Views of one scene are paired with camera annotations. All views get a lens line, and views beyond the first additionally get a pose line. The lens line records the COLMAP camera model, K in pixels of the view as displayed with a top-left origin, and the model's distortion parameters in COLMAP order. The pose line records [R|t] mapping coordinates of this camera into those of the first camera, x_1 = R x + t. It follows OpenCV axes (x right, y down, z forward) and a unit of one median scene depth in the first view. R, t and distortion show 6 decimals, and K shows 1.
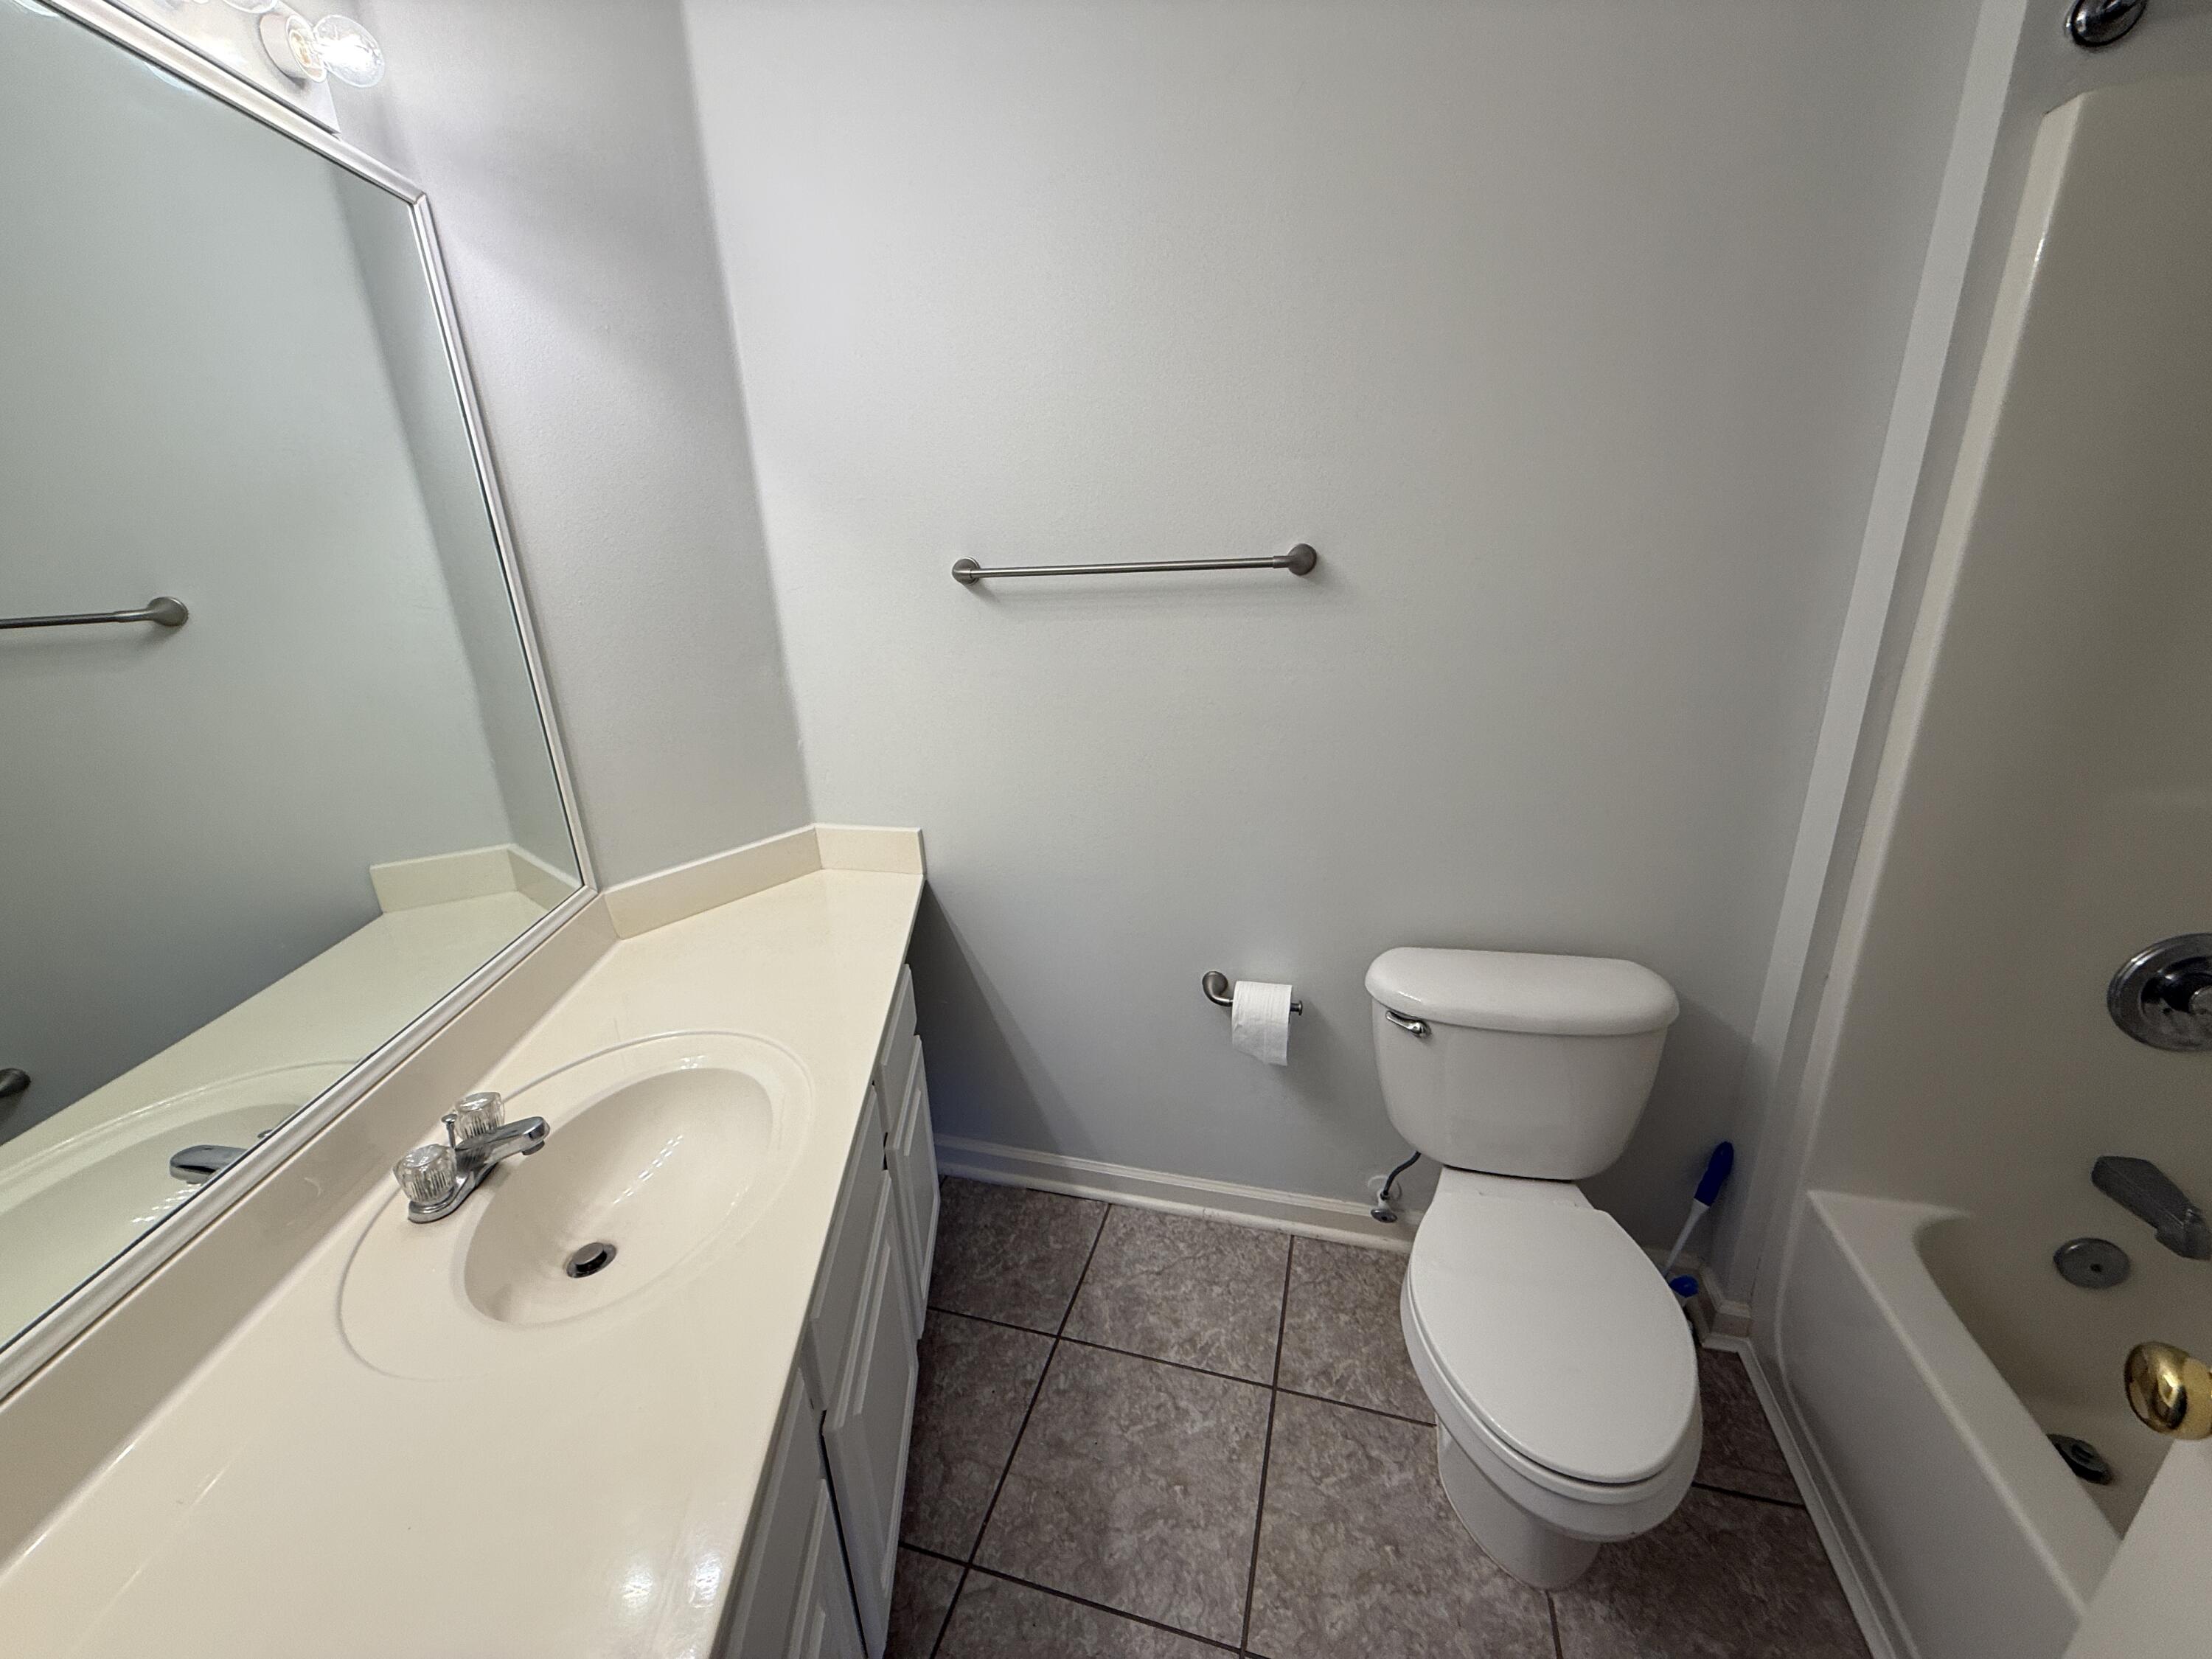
lens RADIAL K [[883.1, 0, 1098.1], [0, 883.1, 832.6], [0, 0, 1]] dist [0.000732, -0.000351]
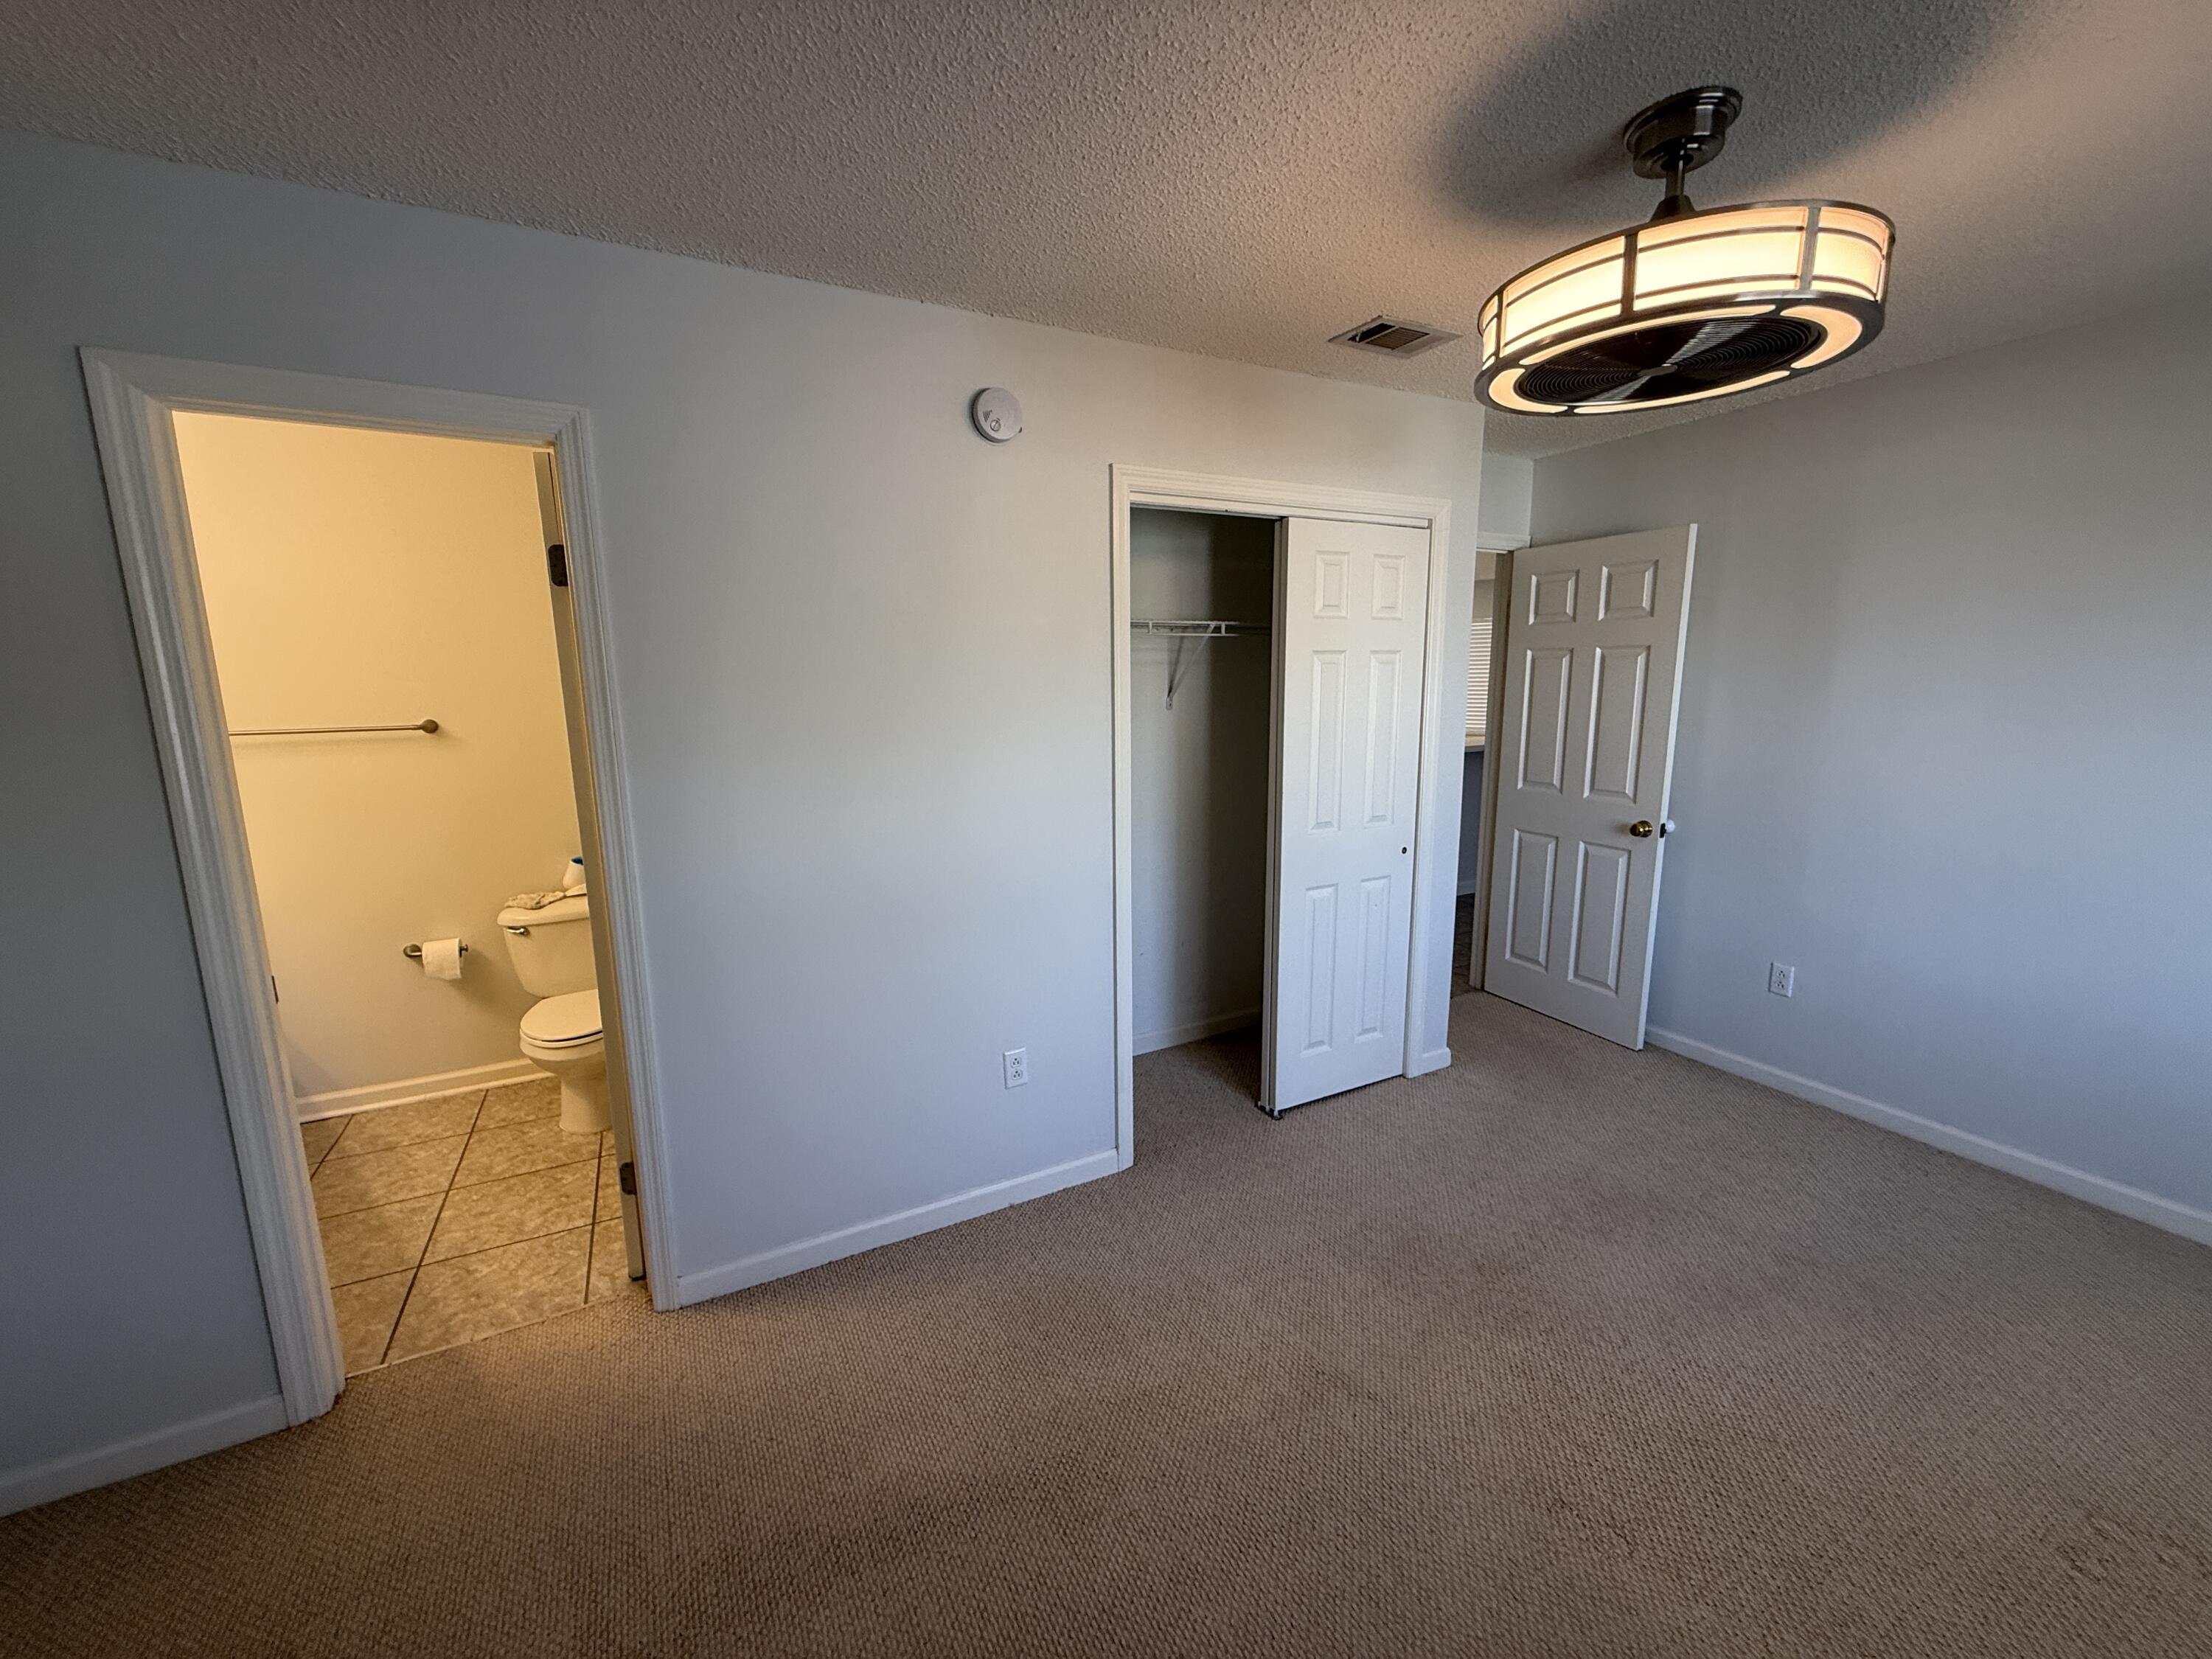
lens RADIAL K [[883.1, 0, 1098.1], [0, 883.1, 832.6], [0, 0, 1]] dist [0.000732, -0.000351]
pose [[0.722027, -0.084131, 0.686731, -0.087348], [0.205303, 0.973925, -0.096540, 0.459943], [-0.660703, 0.210692, 0.720473, -1.488785]]
